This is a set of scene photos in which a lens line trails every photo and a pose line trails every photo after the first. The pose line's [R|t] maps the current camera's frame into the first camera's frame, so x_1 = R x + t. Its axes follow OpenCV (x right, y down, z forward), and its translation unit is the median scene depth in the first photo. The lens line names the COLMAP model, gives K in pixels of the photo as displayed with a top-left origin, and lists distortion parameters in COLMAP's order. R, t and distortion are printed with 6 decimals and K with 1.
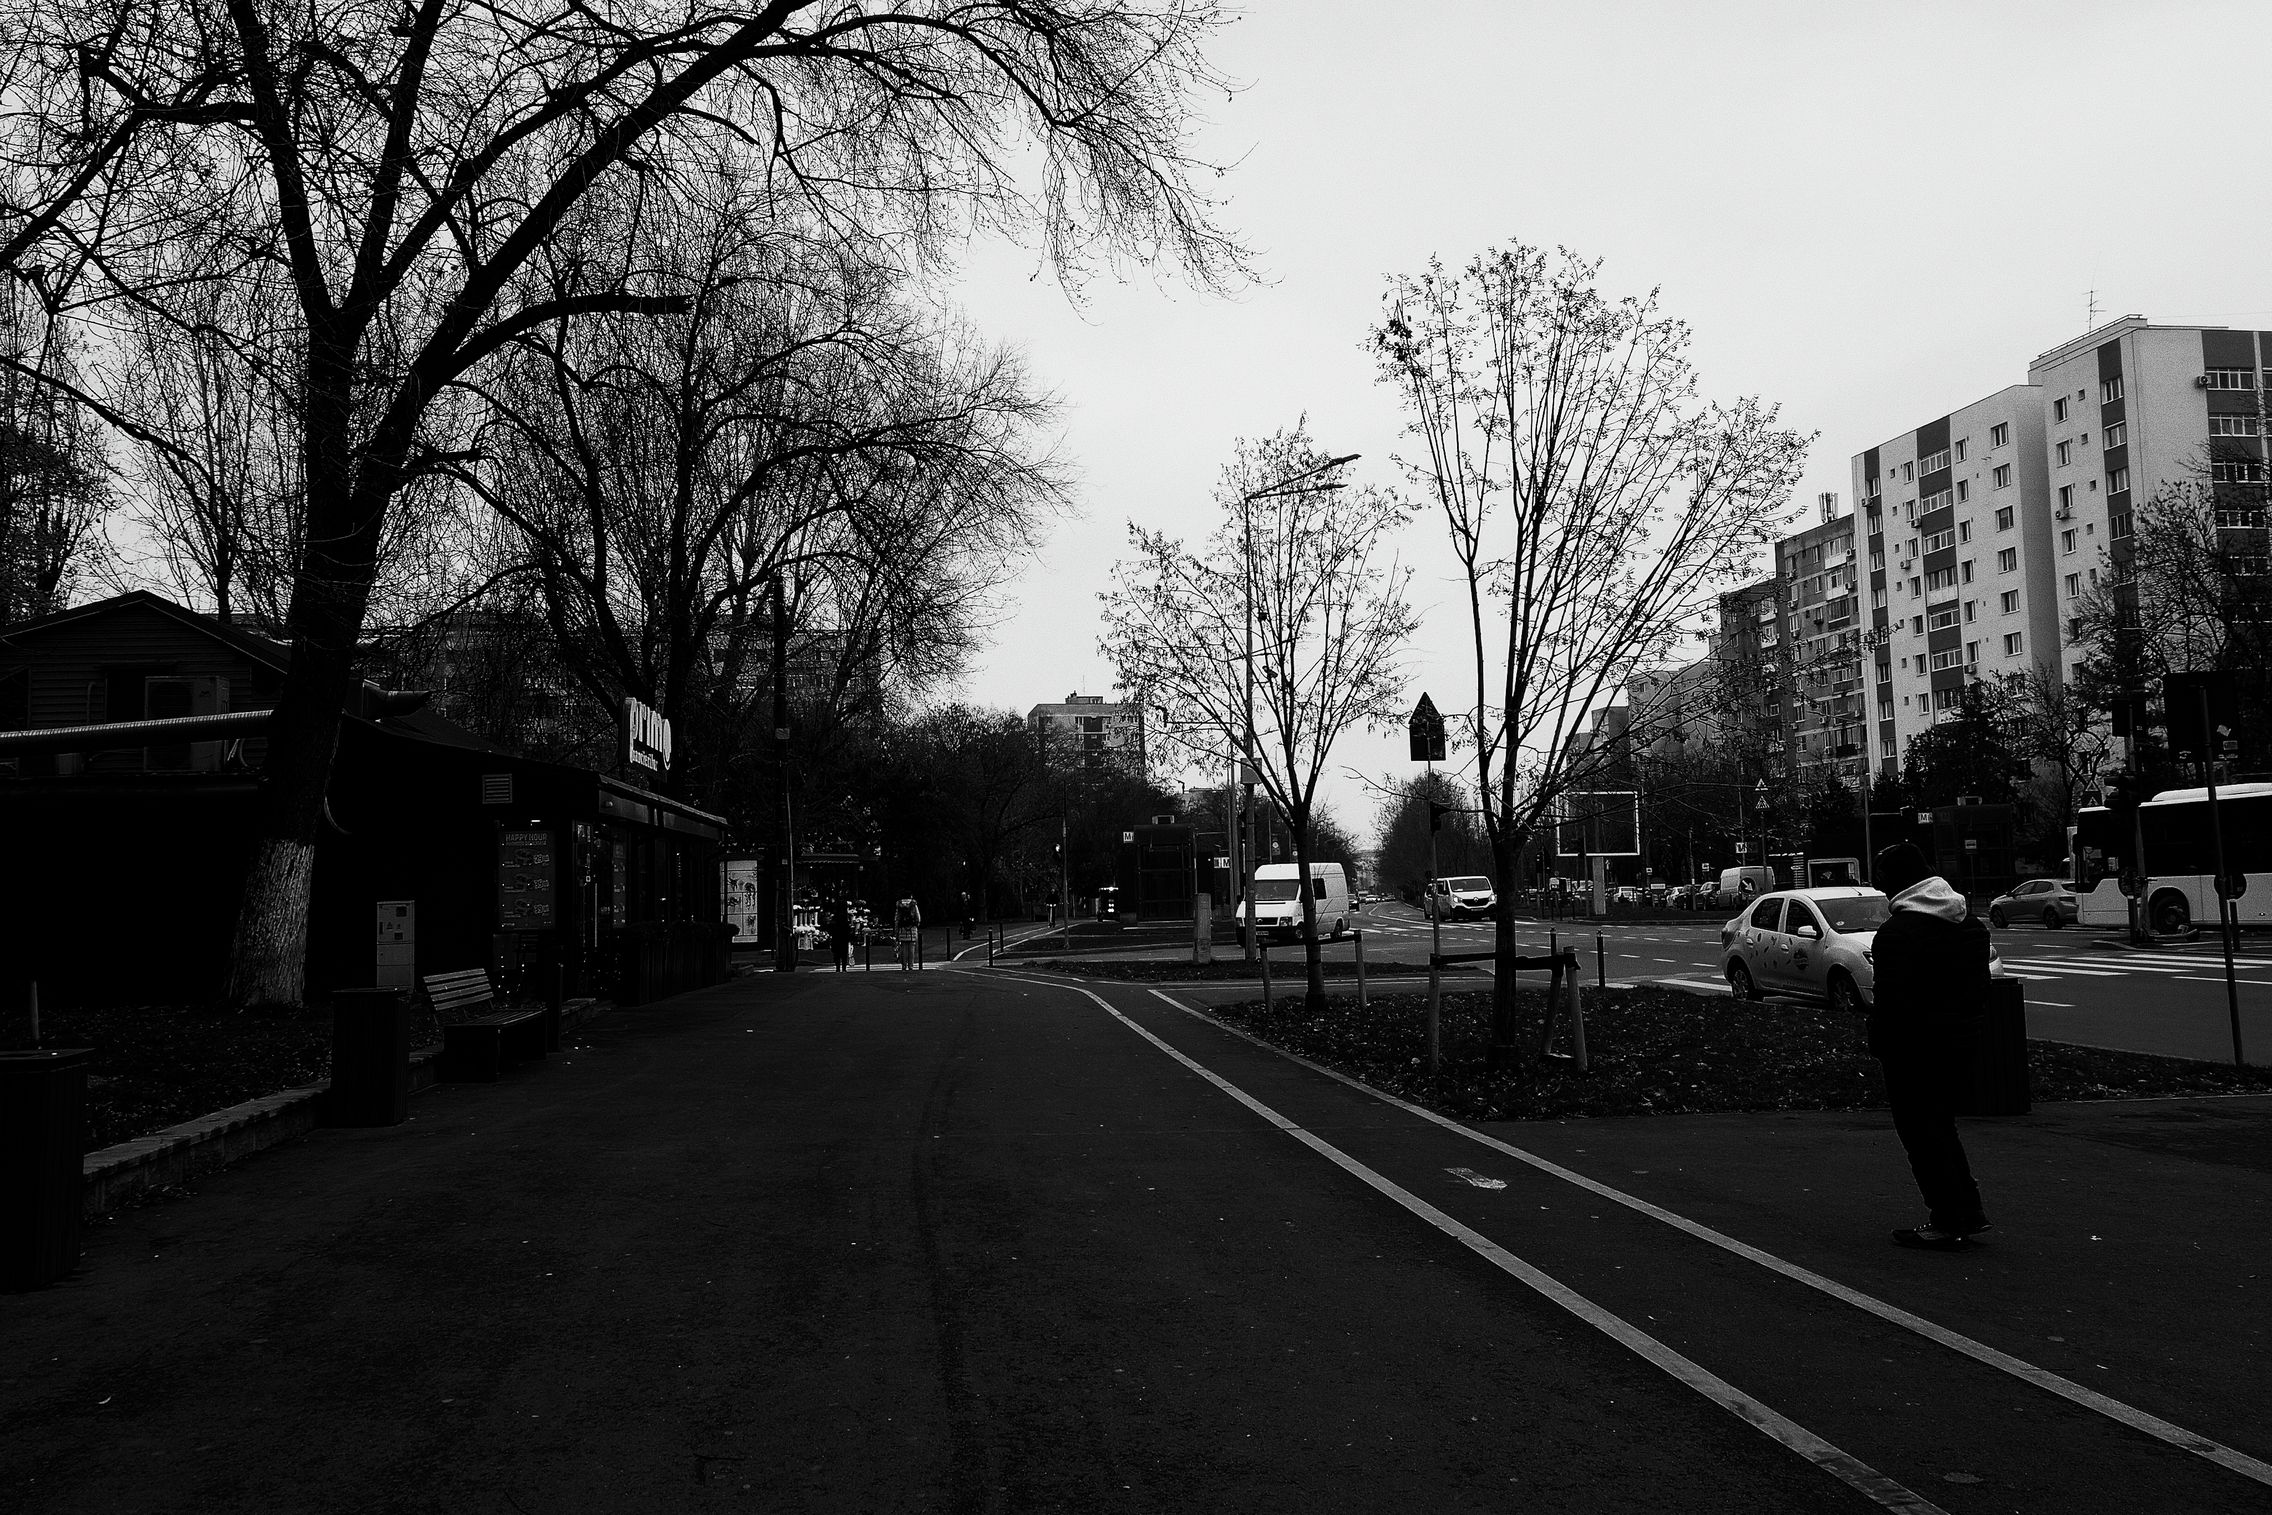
lens RADIAL K [[1768.7, 0, 1136.0], [0, 1768.7, 757.5], [0, 0, 1]] dist [0.001018, 0.109940]
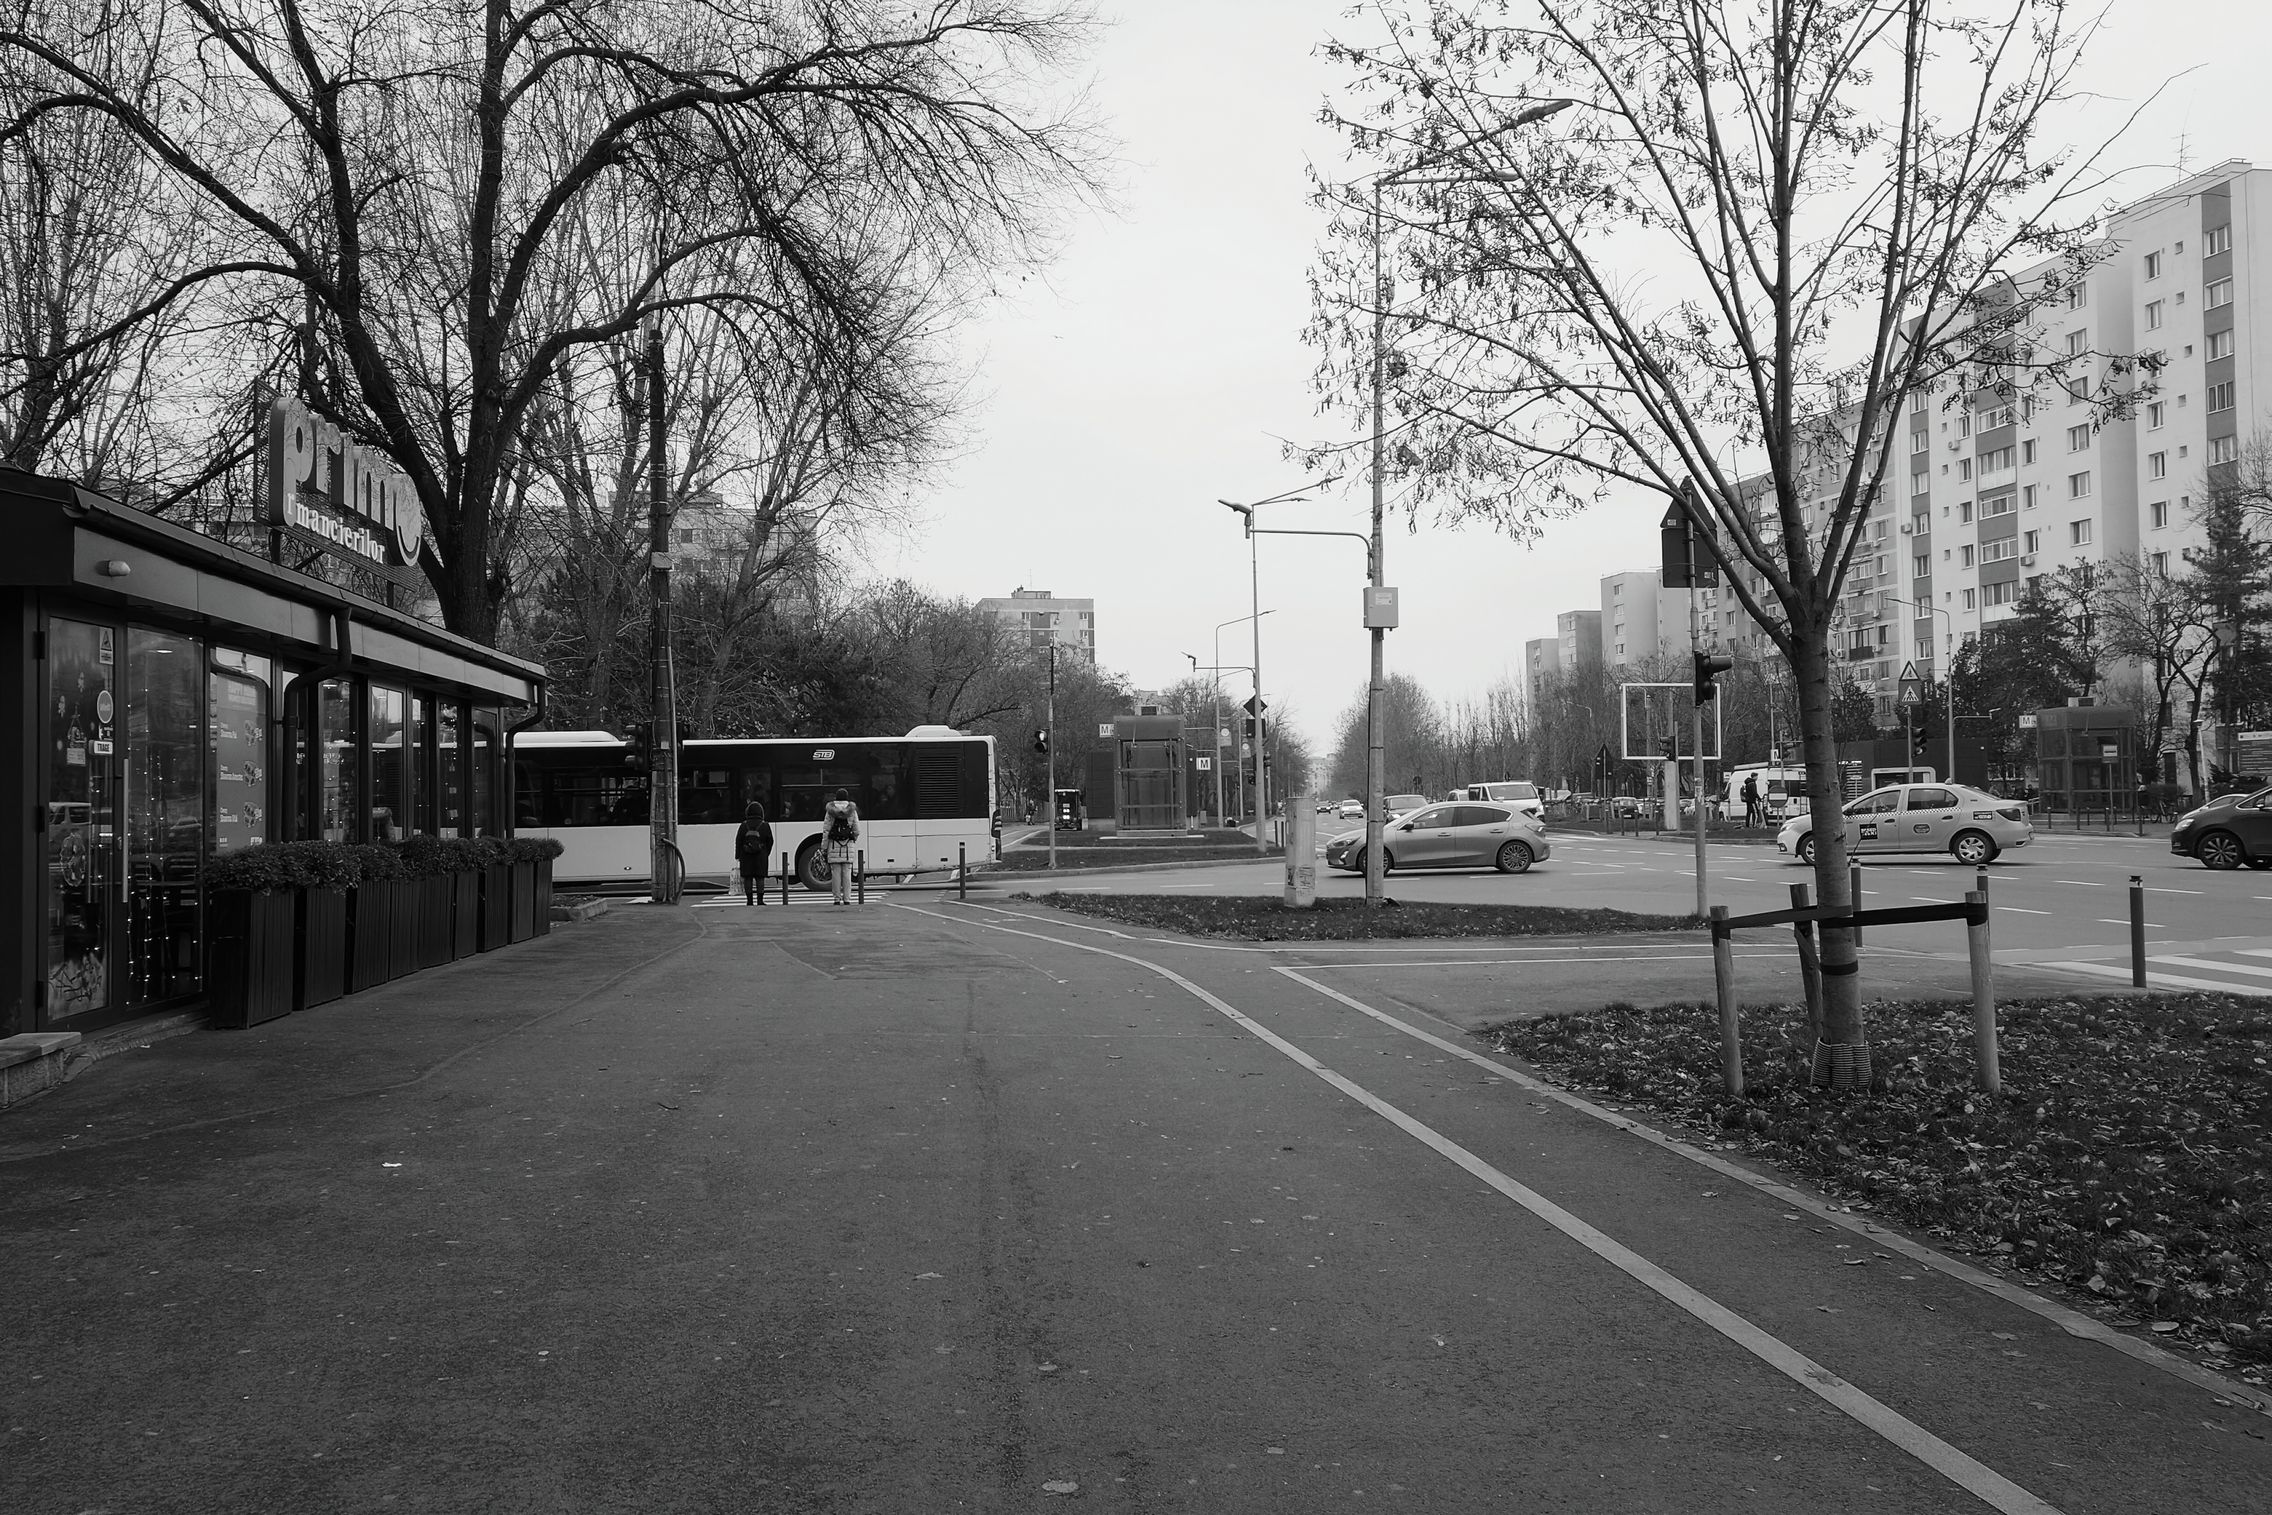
lens RADIAL K [[1768.7, 0, 1136.0], [0, 1768.7, 757.5], [0, 0, 1]] dist [0.001018, 0.109940]
pose [[0.999292, 0.013481, 0.035128, -0.014295], [-0.015359, 0.998437, 0.053745, 0.008860], [-0.034348, -0.054247, 0.997937, 0.111723]]
